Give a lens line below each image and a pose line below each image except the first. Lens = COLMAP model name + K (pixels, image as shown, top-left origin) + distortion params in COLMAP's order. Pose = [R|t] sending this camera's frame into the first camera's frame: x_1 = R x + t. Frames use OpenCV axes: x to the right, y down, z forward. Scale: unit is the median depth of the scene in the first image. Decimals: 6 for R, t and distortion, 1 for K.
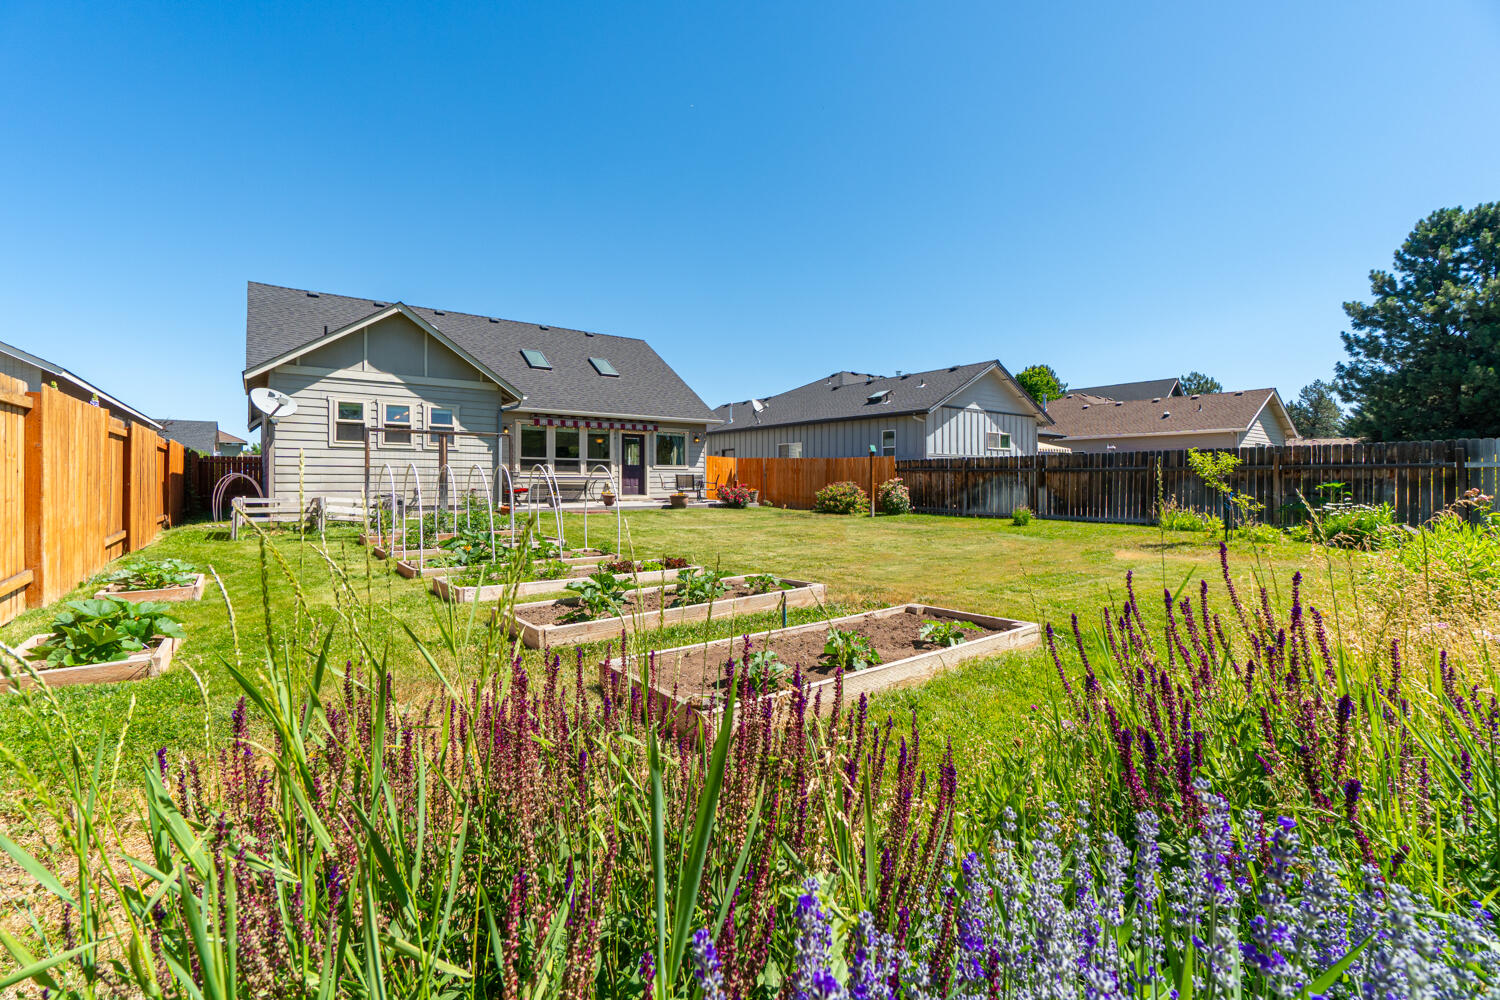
lens RADIAL K [[640.2, 0, 745.9], [0, 640.2, 478.8], [0, 0, 1]] dist [-0.000329, -0.000185]
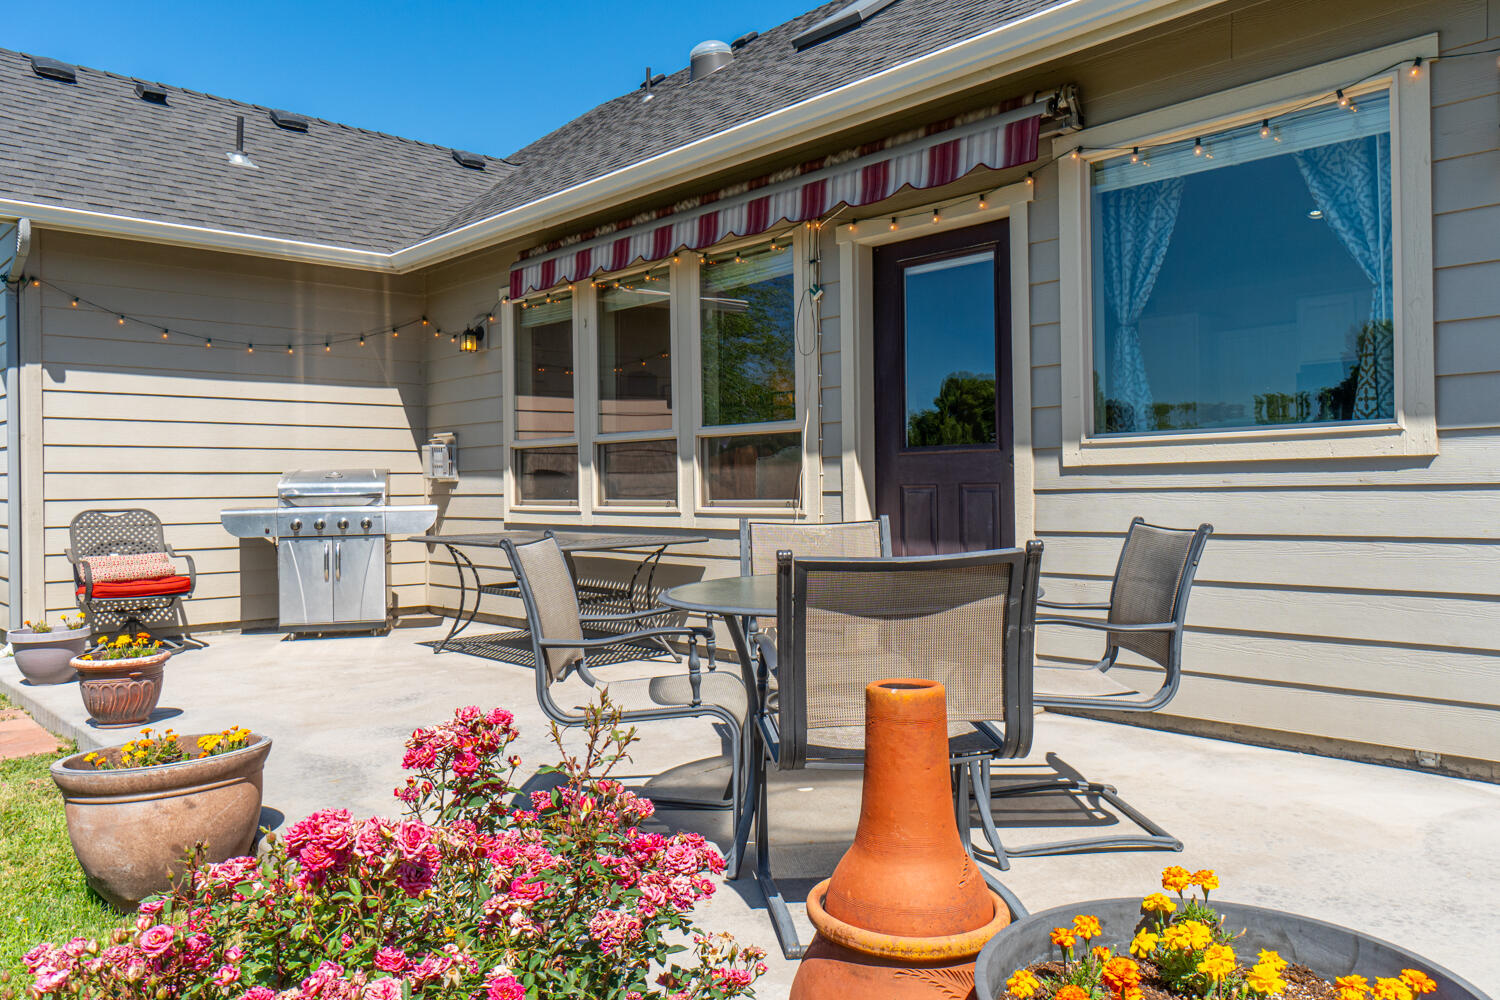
lens RADIAL K [[1092.5, 0, 753.6], [0, 1092.5, 478.7], [0, 0, 1]] dist [-0.016228, -0.001247]
pose [[0.076991, -0.004164, -0.997023, 0.059346], [0.013467, 0.999904, -0.003136, -0.015069], [0.996941, -0.013185, 0.077040, 0.935671]]
